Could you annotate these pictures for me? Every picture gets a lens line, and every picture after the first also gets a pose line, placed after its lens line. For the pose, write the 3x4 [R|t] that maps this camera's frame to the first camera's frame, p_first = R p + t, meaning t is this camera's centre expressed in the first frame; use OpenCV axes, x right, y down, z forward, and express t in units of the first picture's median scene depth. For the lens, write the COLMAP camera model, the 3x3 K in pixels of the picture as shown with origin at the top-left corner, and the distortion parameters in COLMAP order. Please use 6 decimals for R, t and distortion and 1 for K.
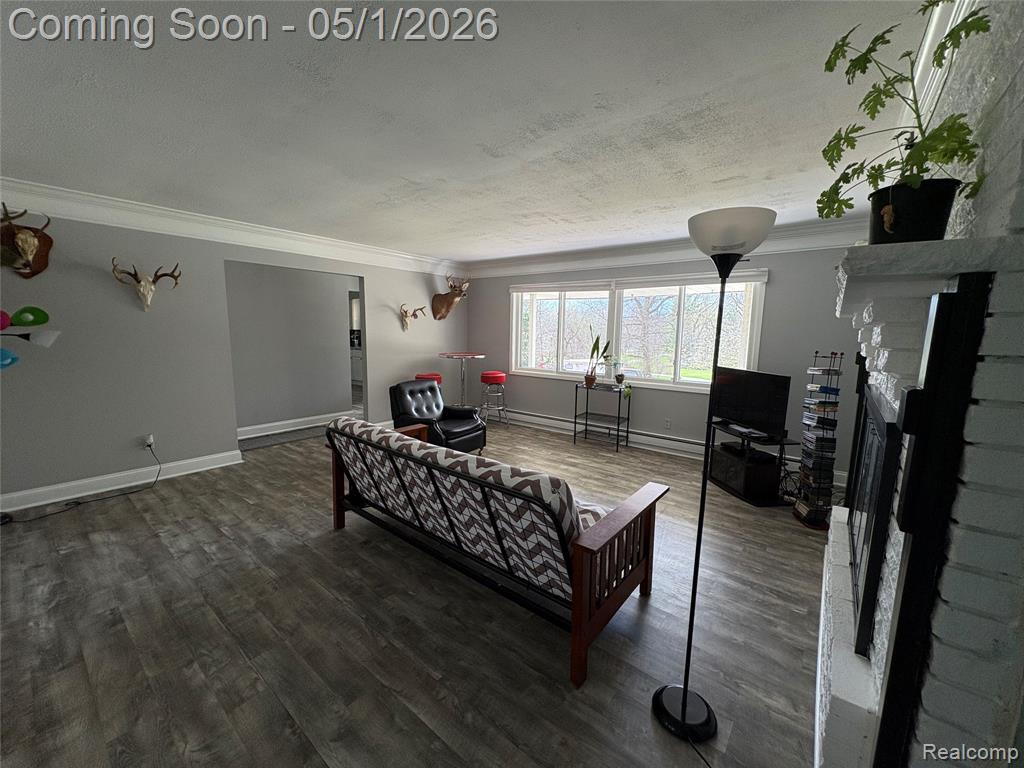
lens RADIAL K [[408.1, 0, 514.7], [0, 408.1, 384.0], [0, 0, 1]] dist [0.001351, -0.000444]
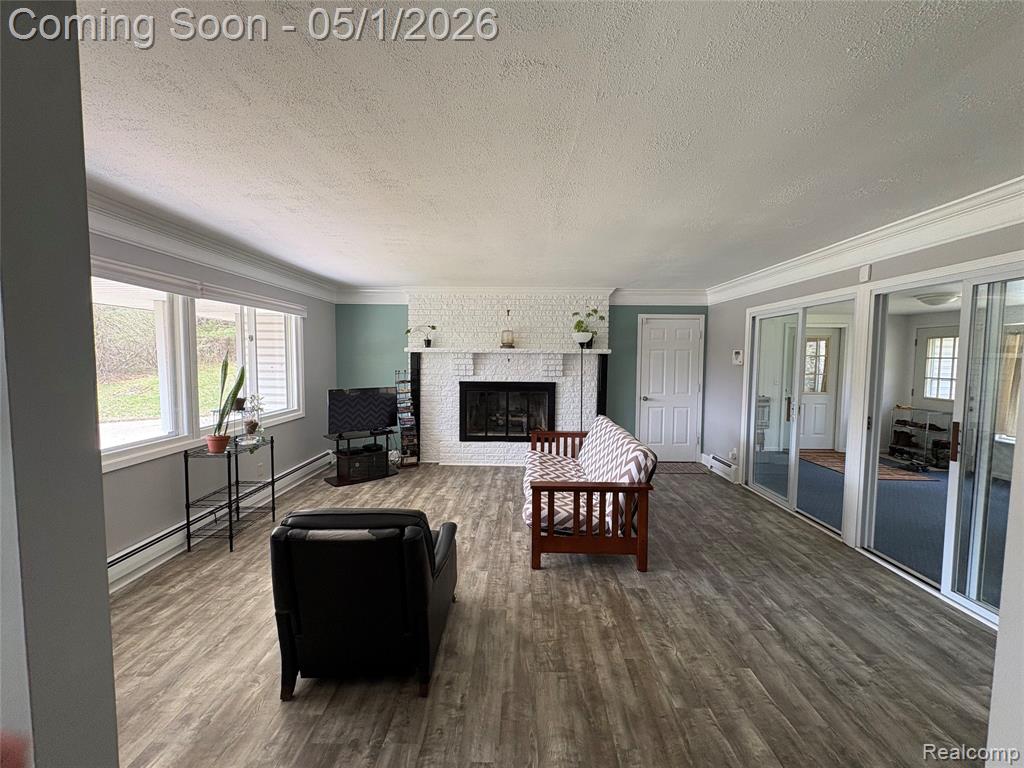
lens RADIAL K [[408.1, 0, 514.1], [0, 408.1, 384.9], [0, 0, 1]] dist [0.001351, -0.000444]
pose [[-0.606052, -0.072843, 0.792082, -1.026025], [0.087620, 0.983624, 0.157499, -0.276420], [-0.790584, 0.164855, -0.589745, 1.818174]]
